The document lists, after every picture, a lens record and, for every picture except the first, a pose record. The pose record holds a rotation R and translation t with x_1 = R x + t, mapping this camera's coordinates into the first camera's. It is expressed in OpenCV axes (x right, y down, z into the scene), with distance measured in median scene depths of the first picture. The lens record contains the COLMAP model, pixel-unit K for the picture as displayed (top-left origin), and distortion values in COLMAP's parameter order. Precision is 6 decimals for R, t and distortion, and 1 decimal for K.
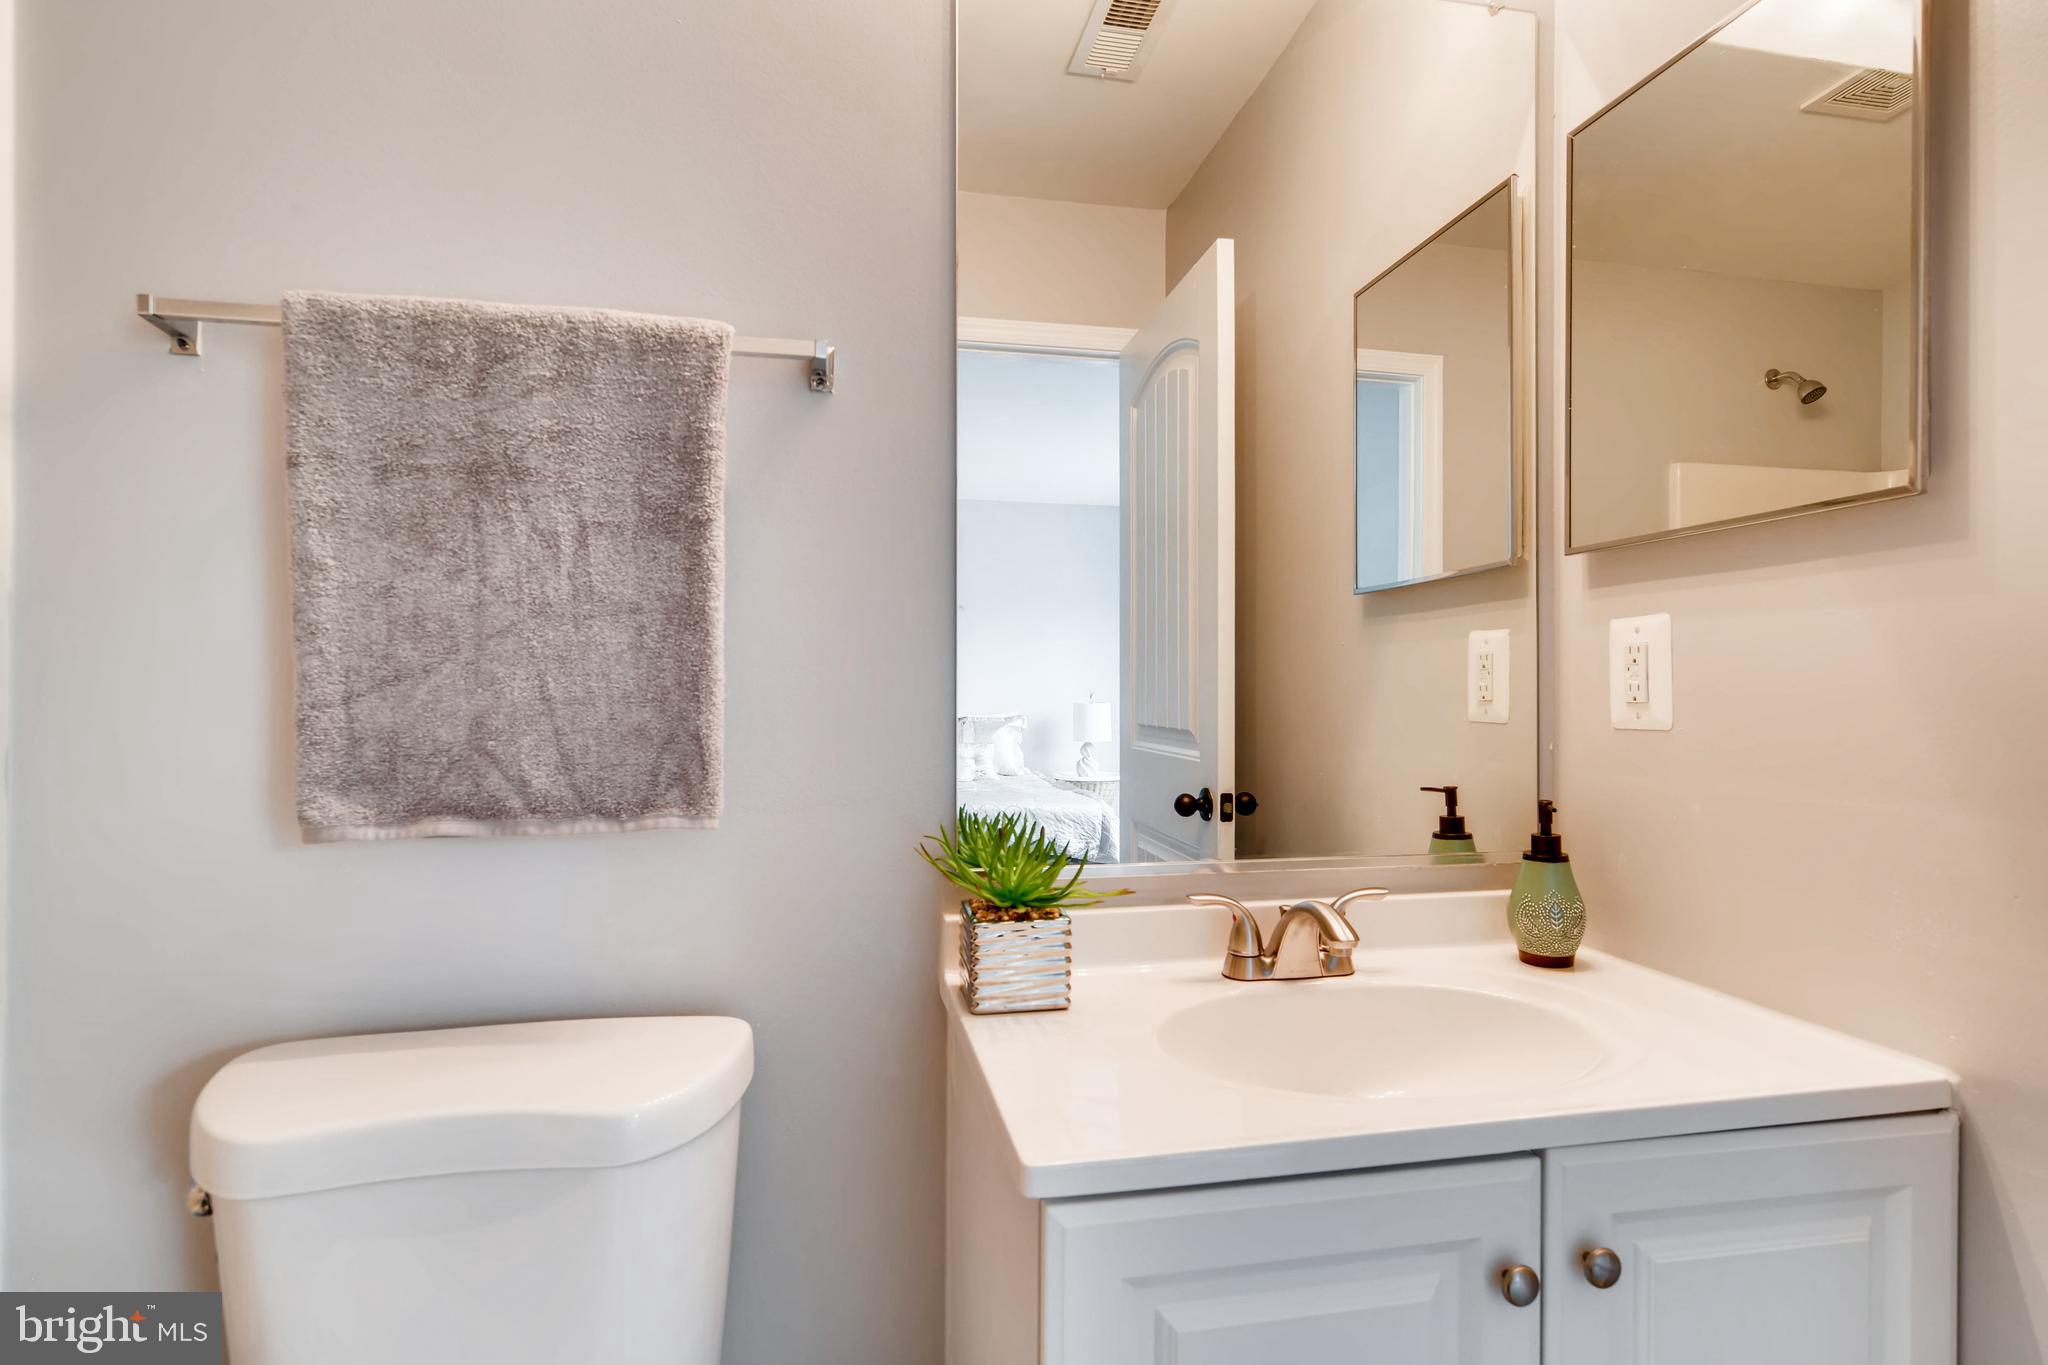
lens RADIAL K [[1046.1, 0, 1024.0], [0, 1046.1, 682.5], [0, 0, 1]] dist [-0.010623, 0.017954]
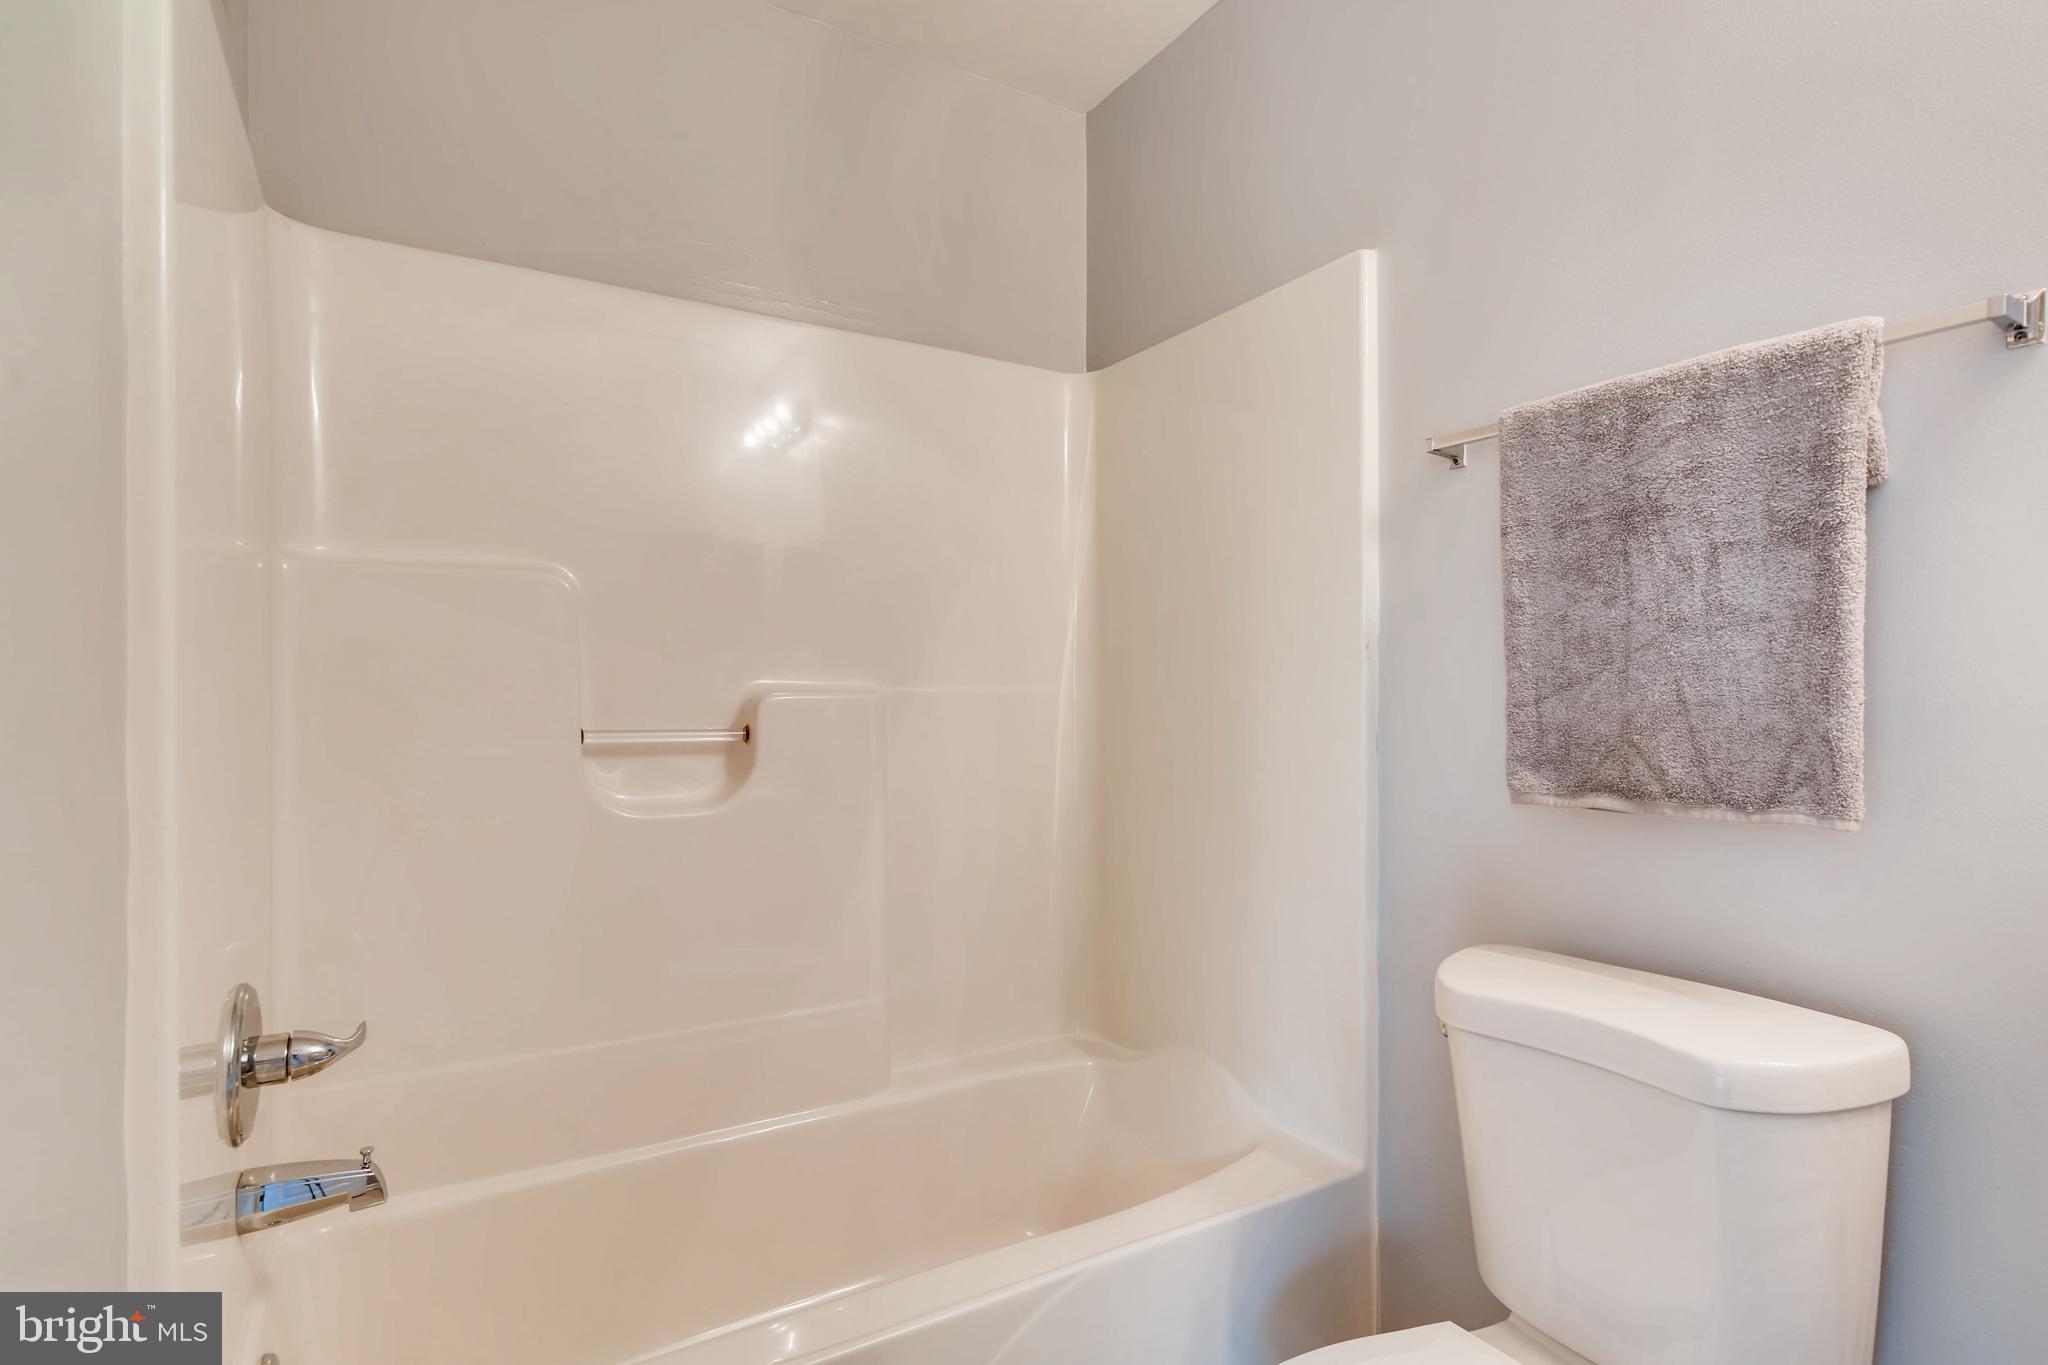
lens RADIAL K [[1029.9, 0, 1026.1], [0, 1029.9, 689.3], [0, 0, 1]] dist [0.004230, 0.002104]
pose [[0.339463, -0.007315, -0.940591, 0.376668], [0.009688, 0.999944, -0.004280, 0.000486], [0.940569, -0.007660, 0.339515, -0.078111]]
